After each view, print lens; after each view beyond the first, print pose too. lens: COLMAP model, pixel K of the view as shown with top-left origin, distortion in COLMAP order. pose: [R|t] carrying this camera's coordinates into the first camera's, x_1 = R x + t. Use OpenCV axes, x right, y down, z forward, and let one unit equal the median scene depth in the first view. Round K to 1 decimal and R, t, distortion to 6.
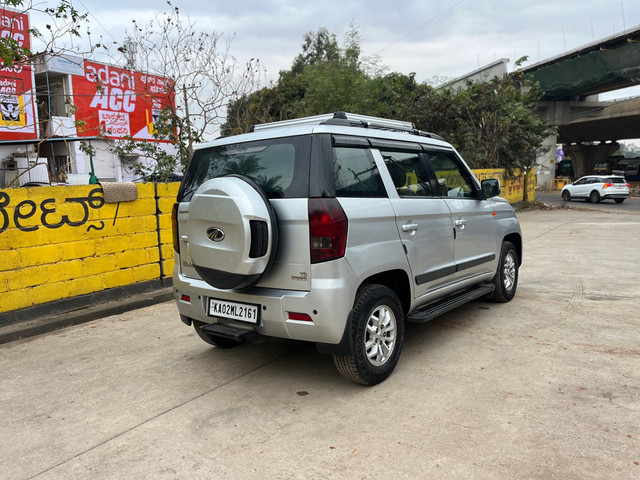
lens RADIAL K [[484.2, 0, 316.7], [0, 484.2, 237.4], [0, 0, 1]] dist [0.081114, -0.116846]
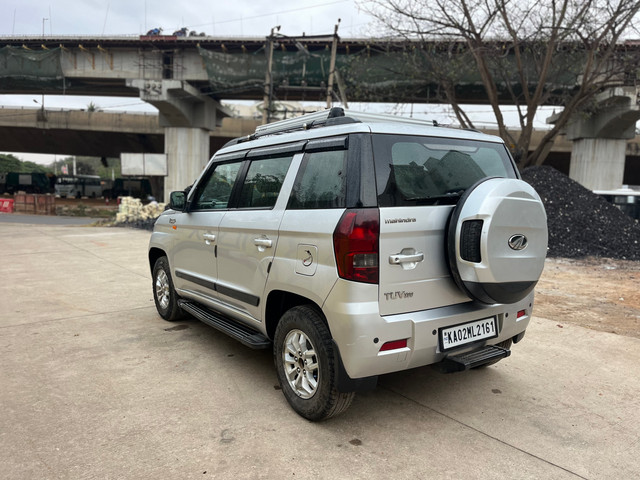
lens RADIAL K [[484.2, 0, 316.7], [0, 484.2, 237.4], [0, 0, 1]] dist [0.081114, -0.116846]
pose [[0.279160, -0.050572, 0.958912, -1.039907], [0.076740, 0.996593, 0.030219, -0.062734], [-0.957173, 0.065151, 0.282090, 0.976511]]
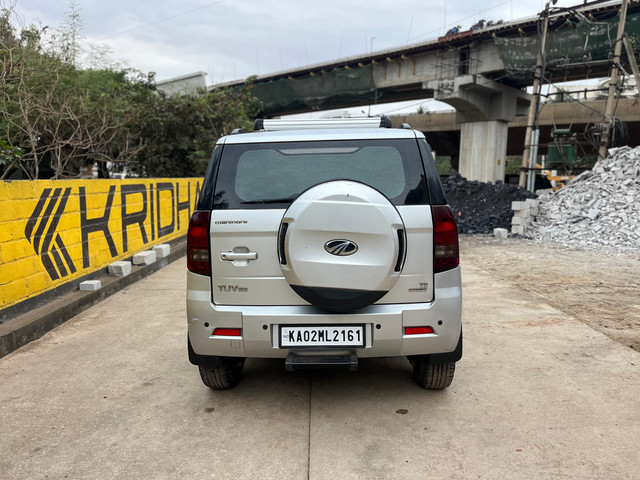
lens RADIAL K [[484.2, 0, 316.7], [0, 484.2, 237.4], [0, 0, 1]] dist [0.081114, -0.116846]
pose [[0.808670, -0.034656, 0.587241, -0.658134], [0.042357, 0.999102, 0.000634, -0.023628], [-0.586735, 0.024361, 0.809412, 0.299258]]
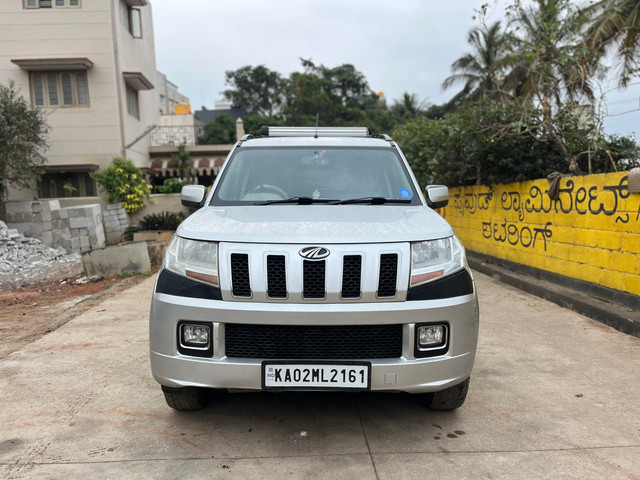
lens RADIAL K [[483.6, 0, 318.0], [0, 483.6, 241.2], [0, 0, 1]] dist [0.083019, -0.114252]
pose [[-0.774934, 0.110372, -0.622331, 0.938594], [-0.022242, 0.979262, 0.201371, -0.260774], [0.631651, 0.169891, -0.756409, 2.318438]]
